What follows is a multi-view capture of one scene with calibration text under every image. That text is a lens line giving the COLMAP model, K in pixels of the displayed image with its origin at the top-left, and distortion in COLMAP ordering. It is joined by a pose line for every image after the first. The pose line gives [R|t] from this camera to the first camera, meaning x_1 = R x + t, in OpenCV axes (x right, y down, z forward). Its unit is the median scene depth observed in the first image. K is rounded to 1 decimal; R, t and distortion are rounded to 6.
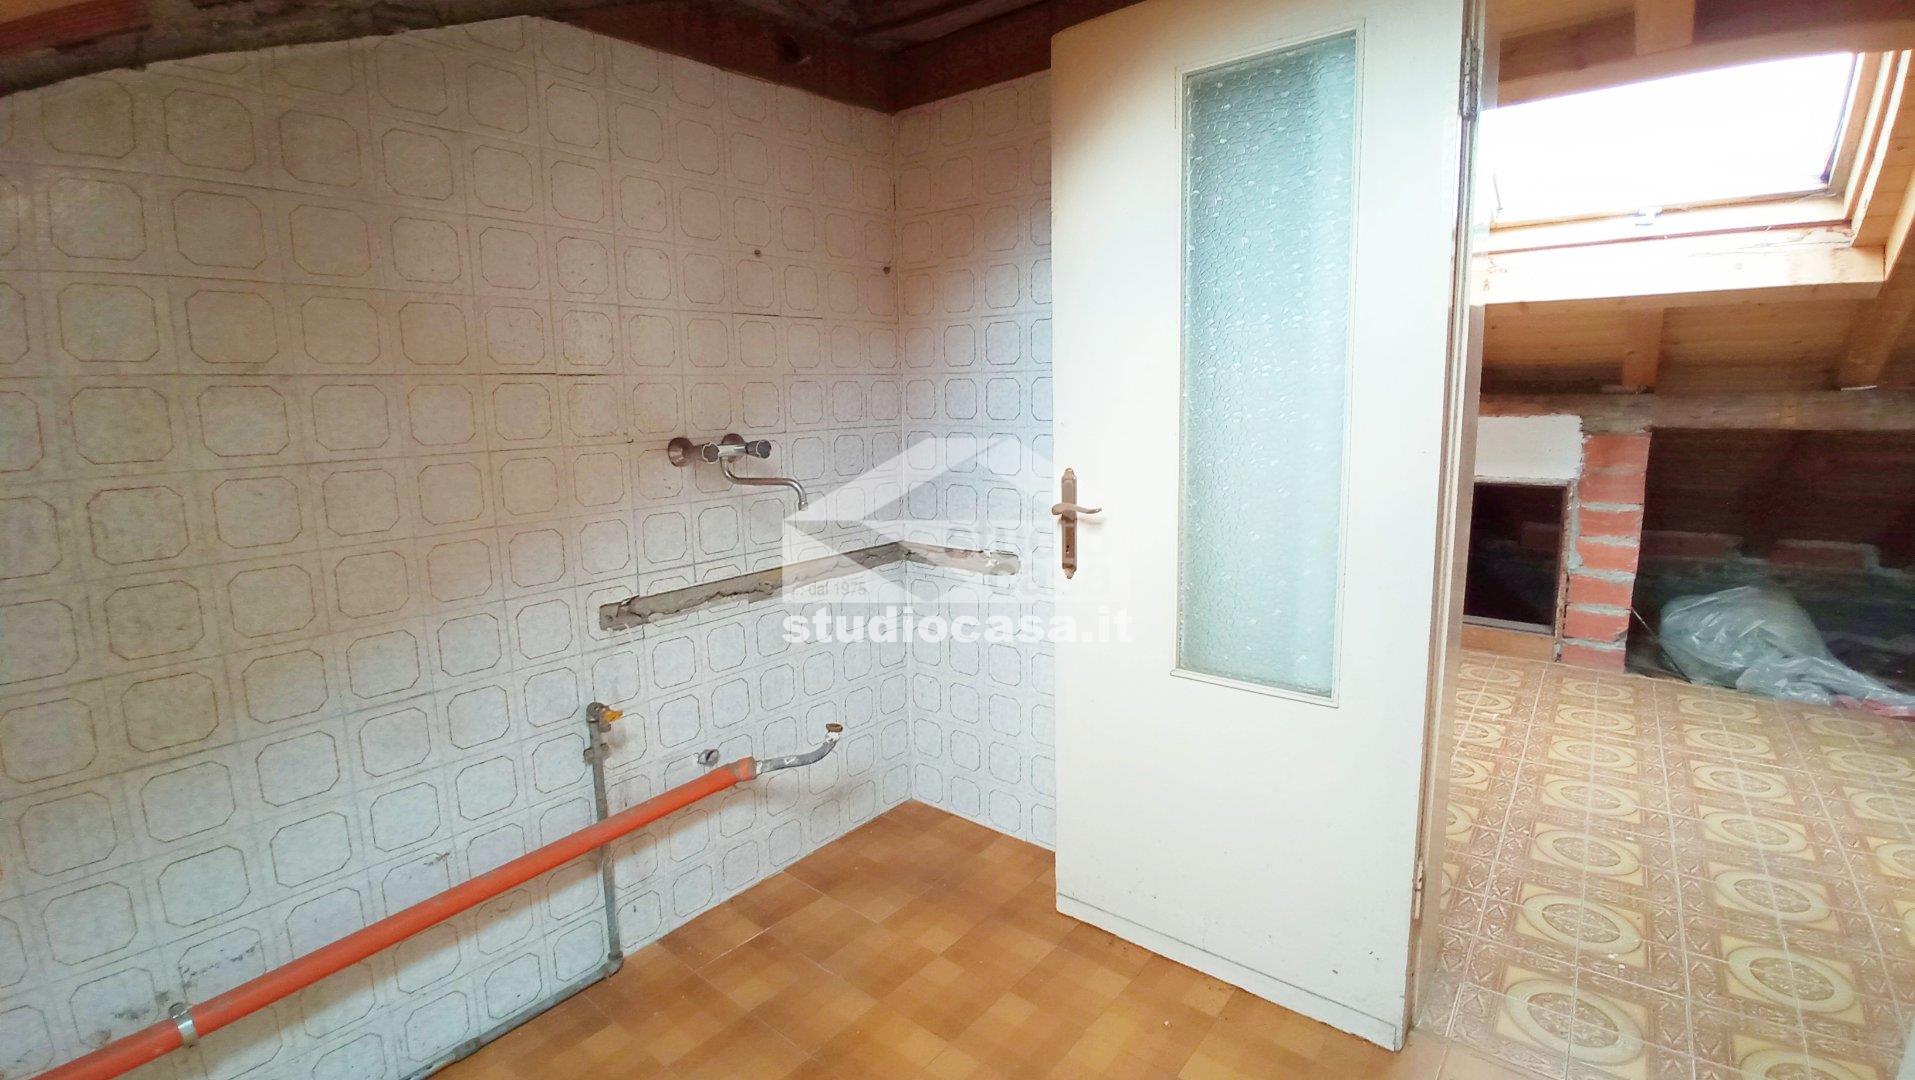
lens RADIAL K [[855.4, 0, 968.5], [0, 855.4, 508.0], [0, 0, 1]] dist [-0.033119, 0.002189]
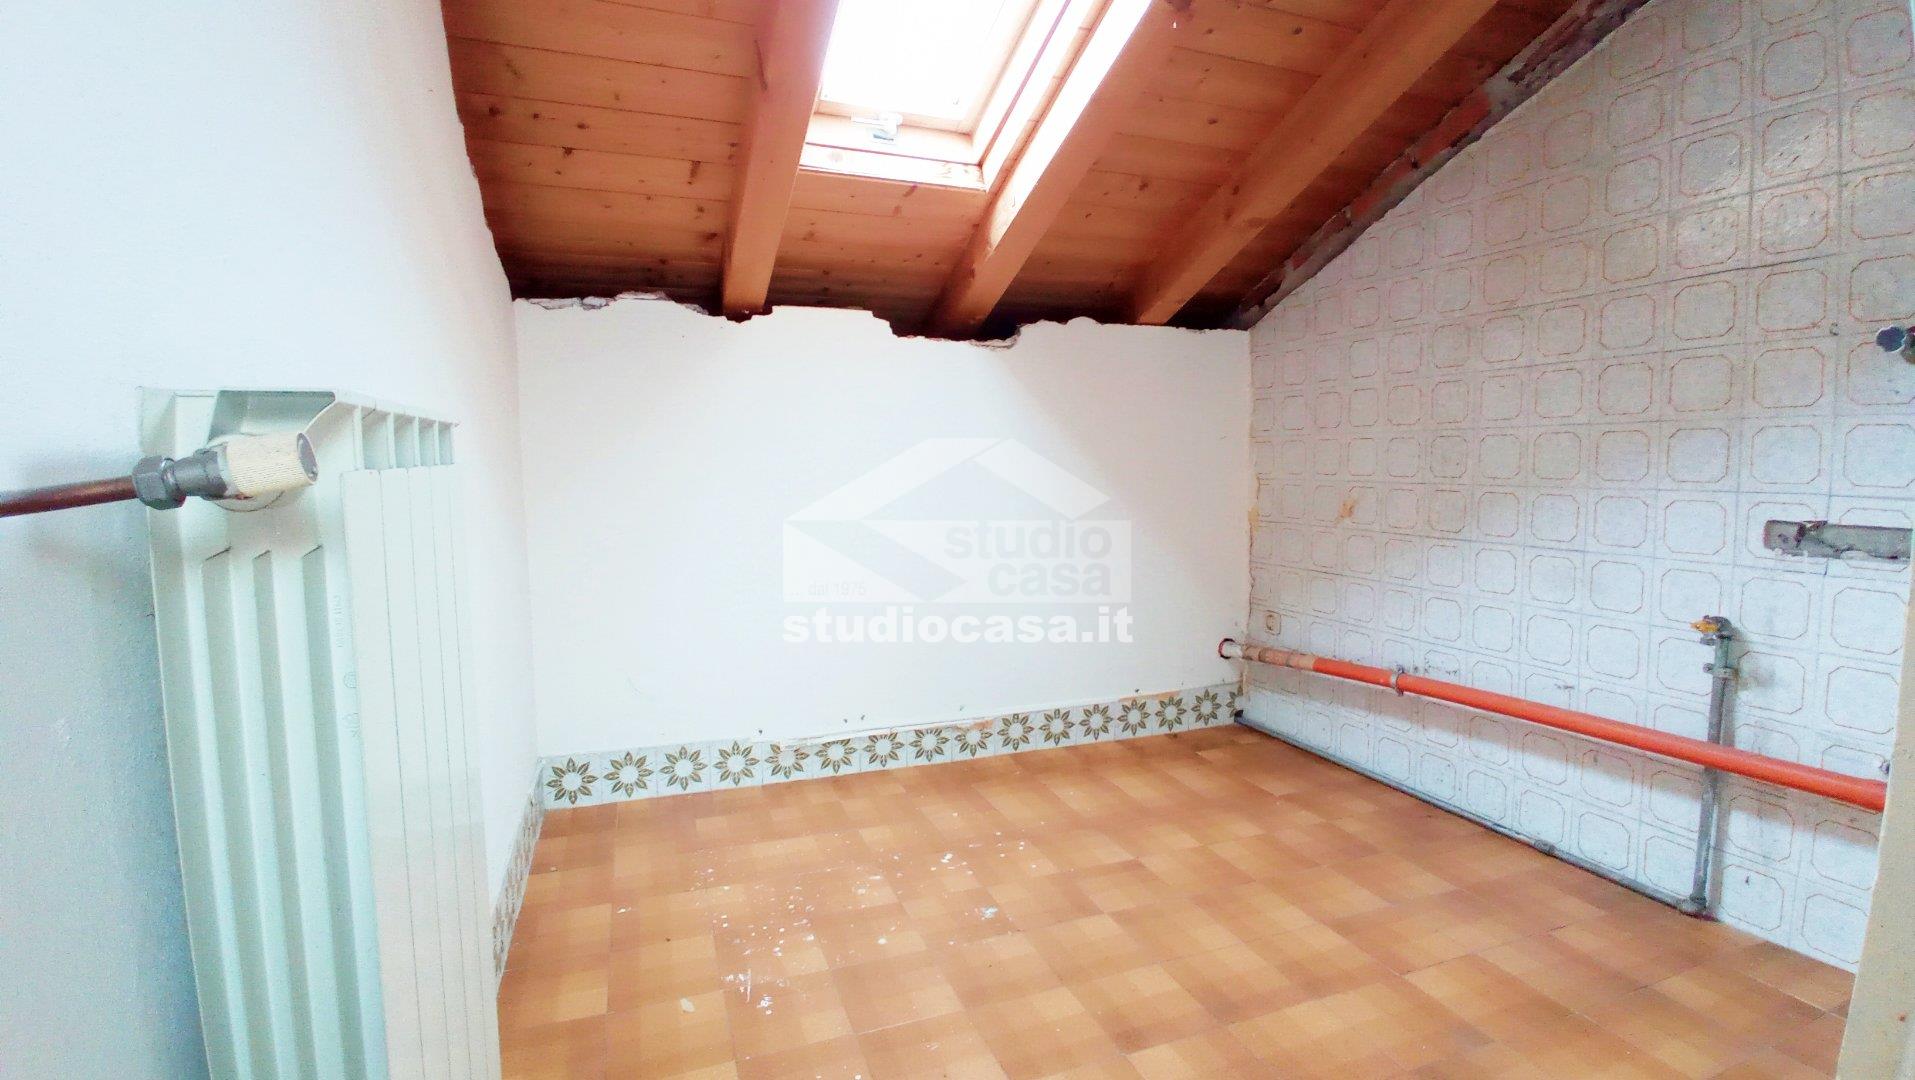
lens RADIAL K [[855.4, 0, 951.0], [0, 855.4, 523.1], [0, 0, 1]] dist [-0.033119, 0.002189]
pose [[-0.521649, 0.075704, -0.849795, 0.499842], [-0.107022, 0.982381, 0.153211, 0.049561], [0.846421, 0.170869, -0.504356, 0.464323]]
